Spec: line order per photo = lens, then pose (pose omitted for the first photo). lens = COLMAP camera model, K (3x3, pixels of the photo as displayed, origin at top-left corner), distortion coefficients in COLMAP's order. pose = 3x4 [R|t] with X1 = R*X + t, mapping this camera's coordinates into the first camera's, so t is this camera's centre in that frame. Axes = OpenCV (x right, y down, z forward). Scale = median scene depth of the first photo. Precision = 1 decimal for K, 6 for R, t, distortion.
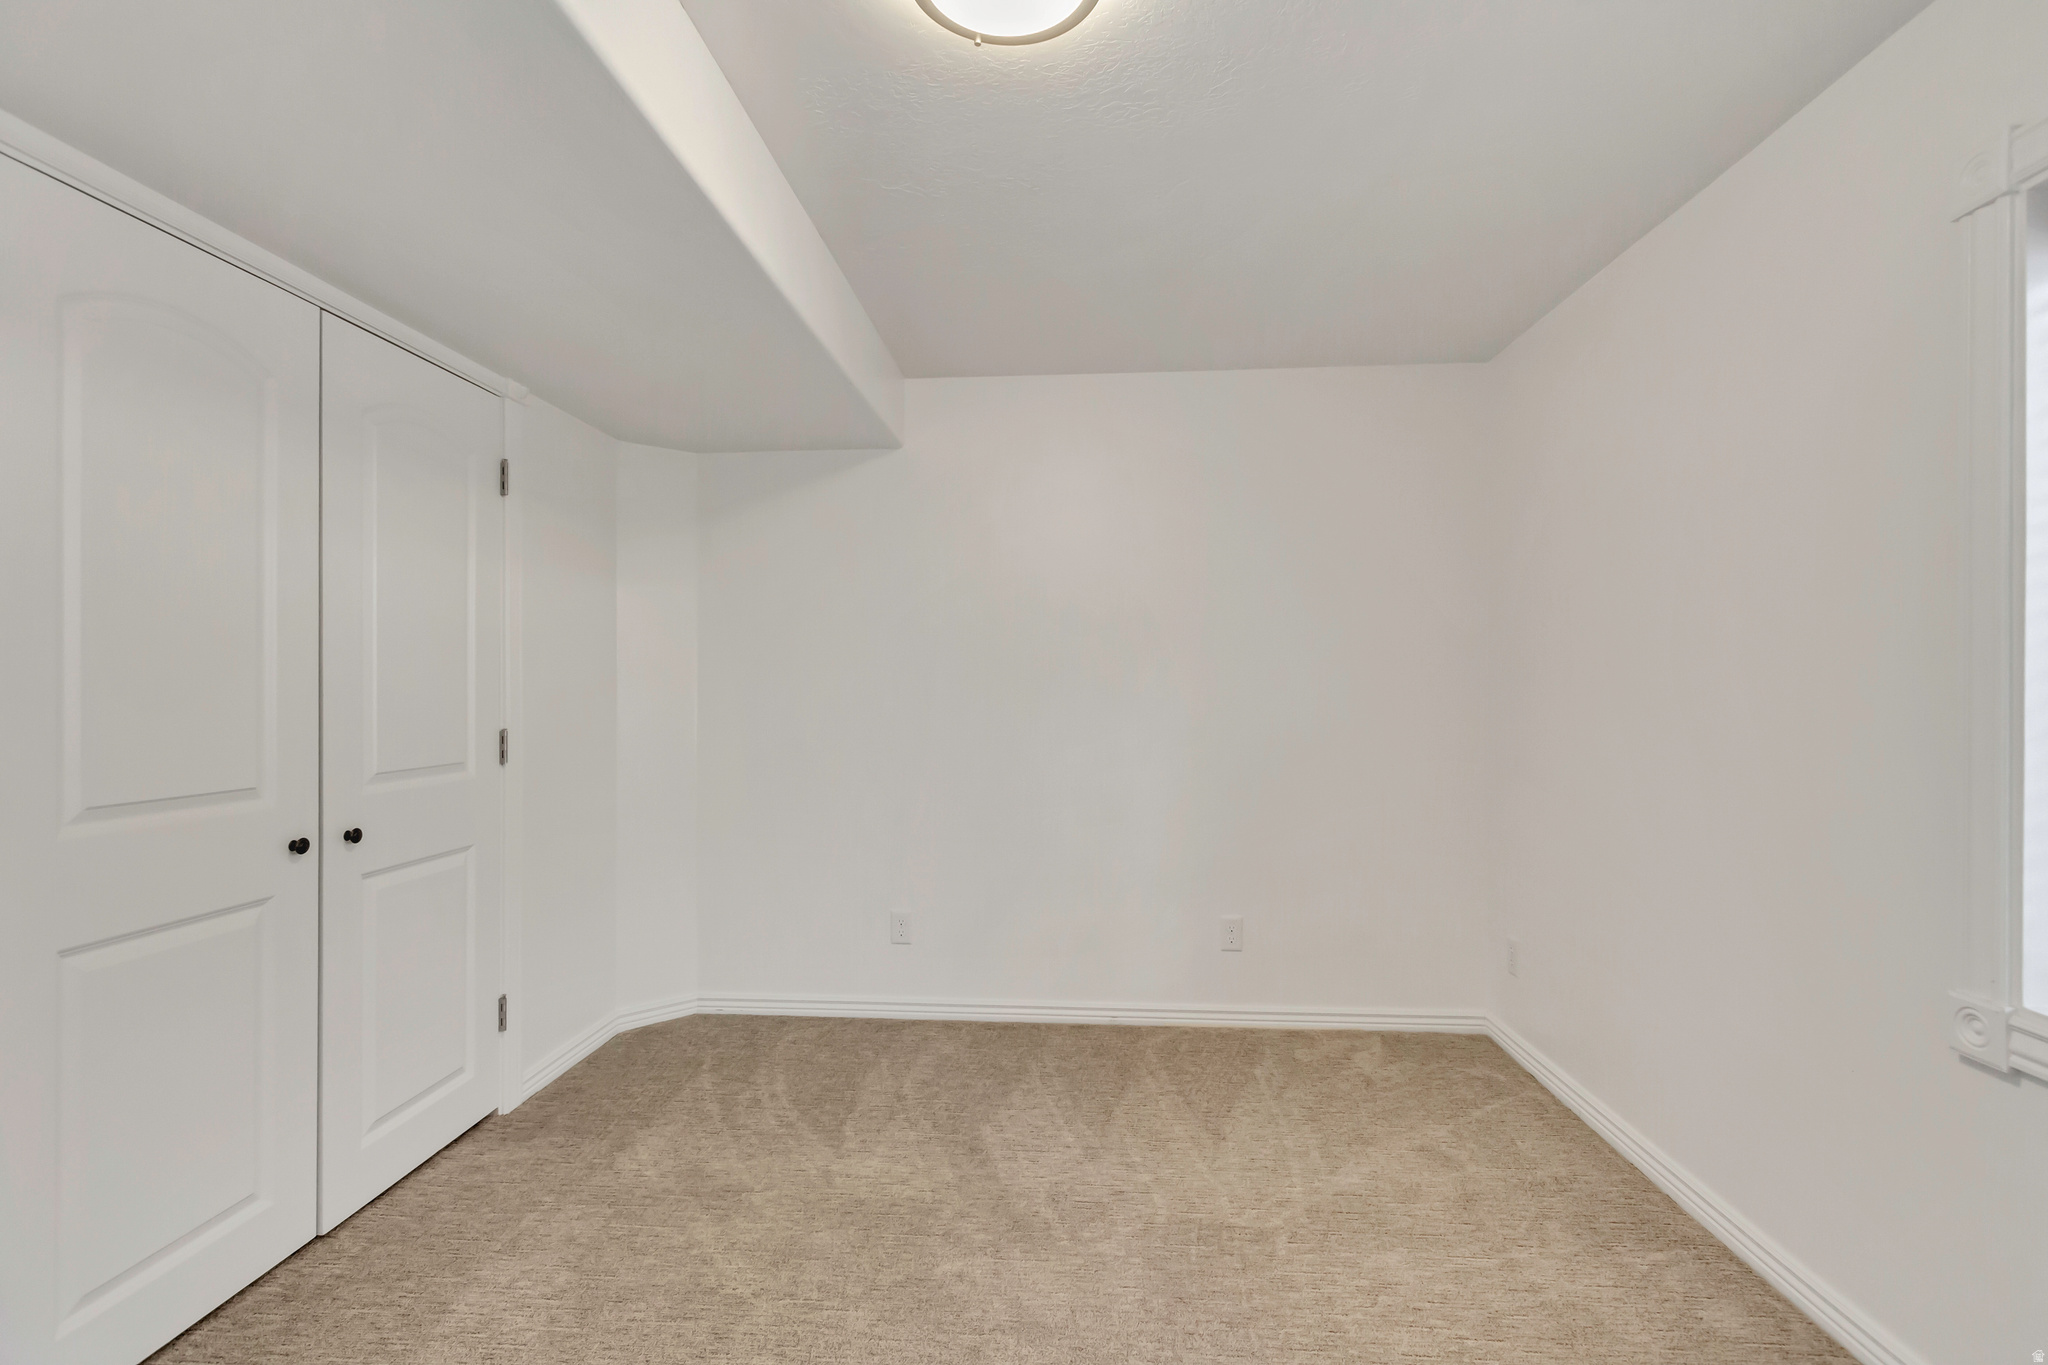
lens RADIAL K [[947.0, 0, 1024.1], [0, 947.0, 680.4], [0, 0, 1]] dist [0.007827, -0.002457]
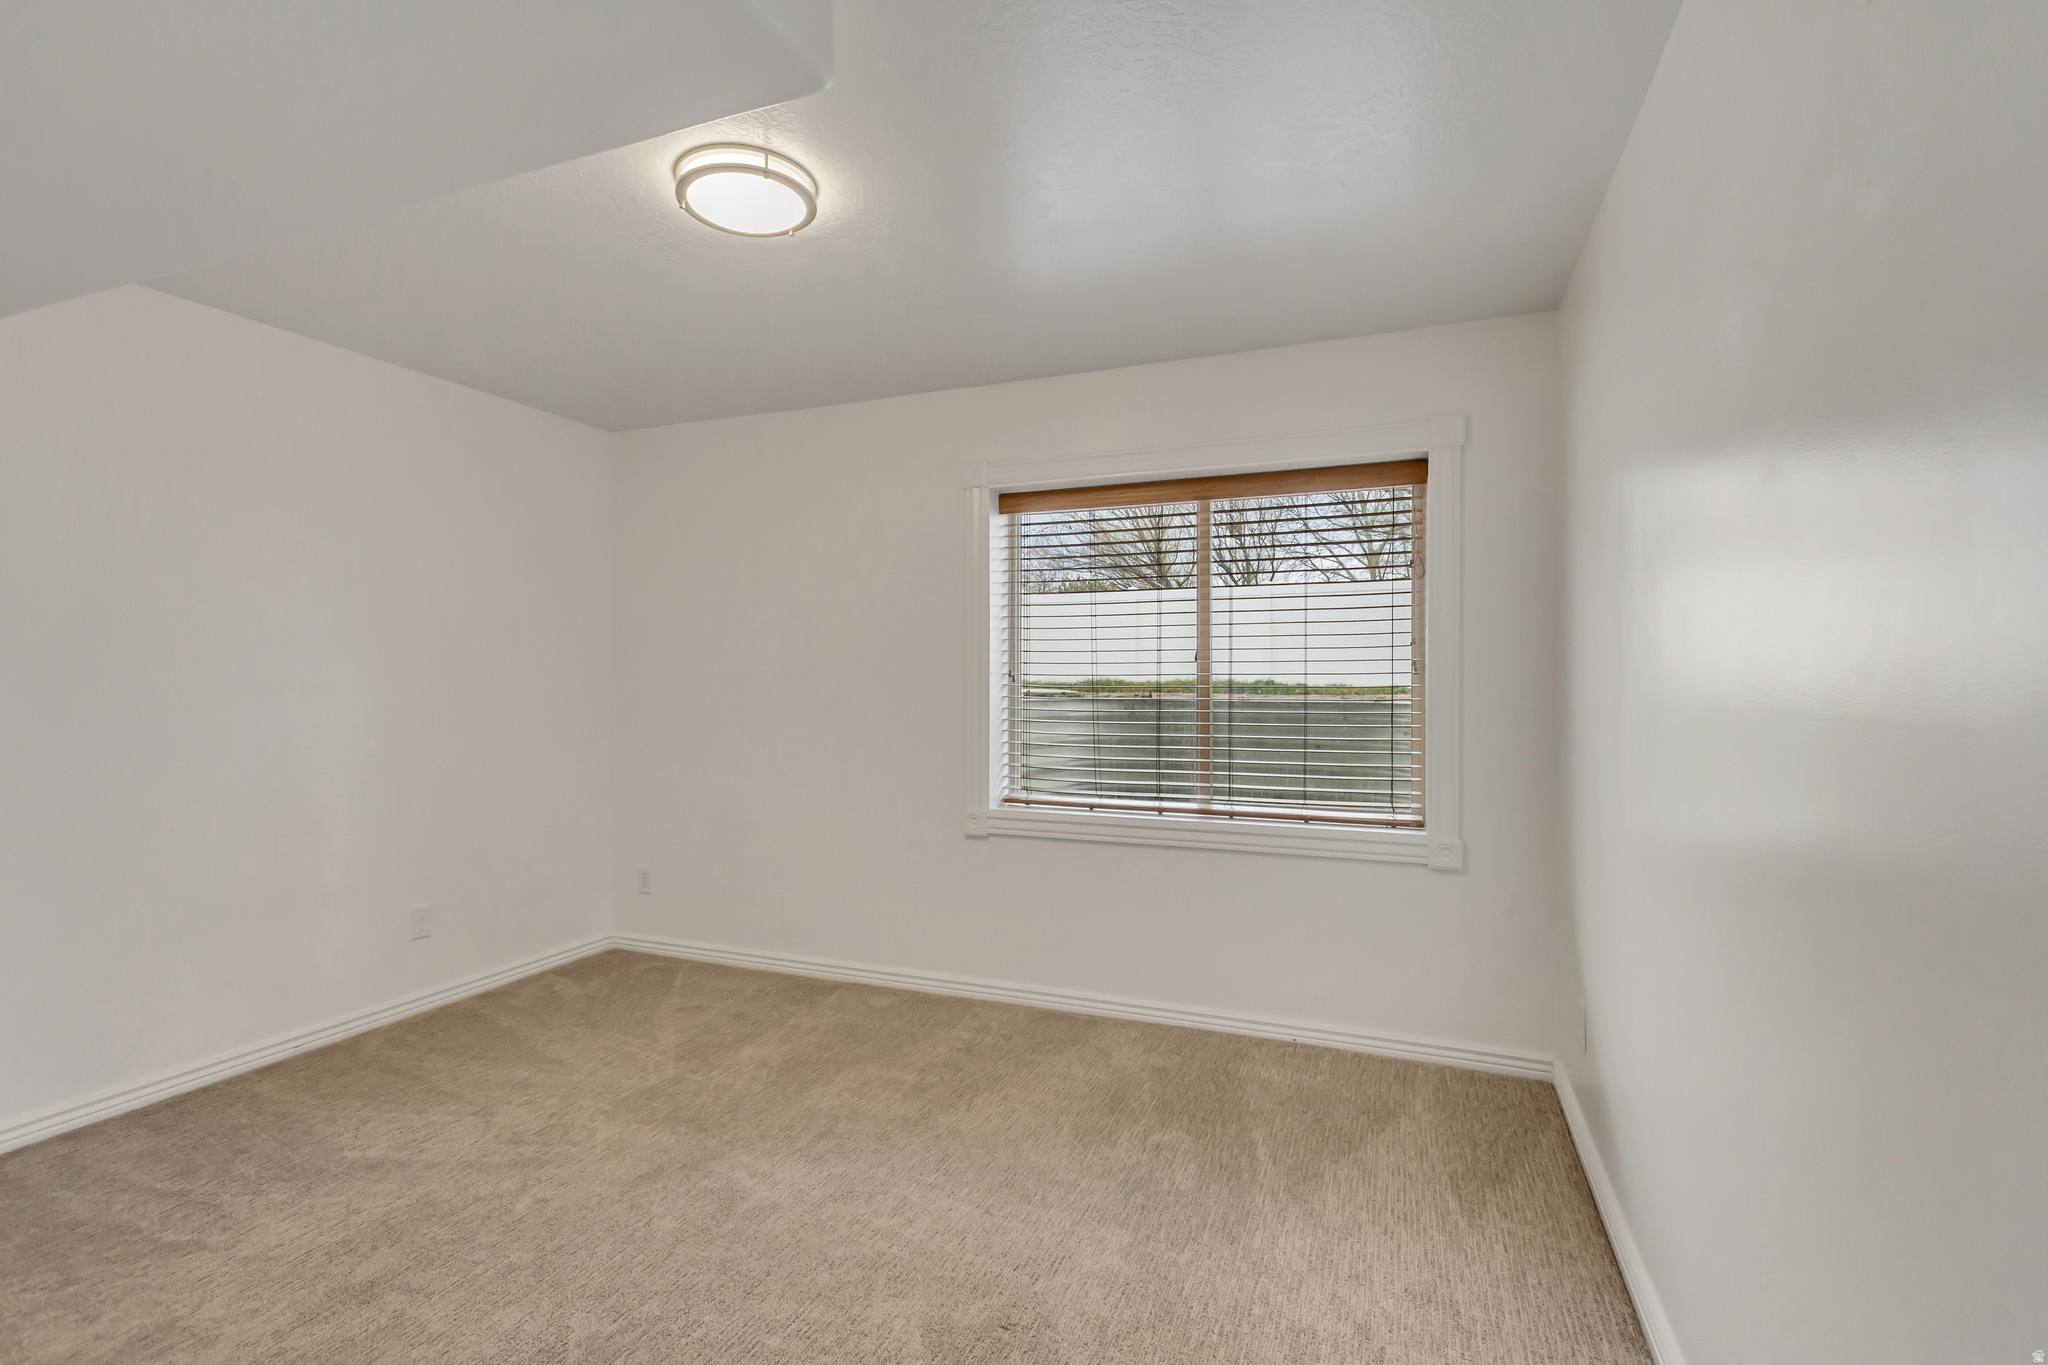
lens RADIAL K [[947.0, 0, 1036.9], [0, 947.0, 685.6], [0, 0, 1]] dist [0.007827, -0.002457]
pose [[0.295346, -0.001998, 0.955388, -0.681633], [-0.005971, 0.999974, 0.003937, 0.003905], [-0.955372, -0.006868, 0.295326, 0.074095]]
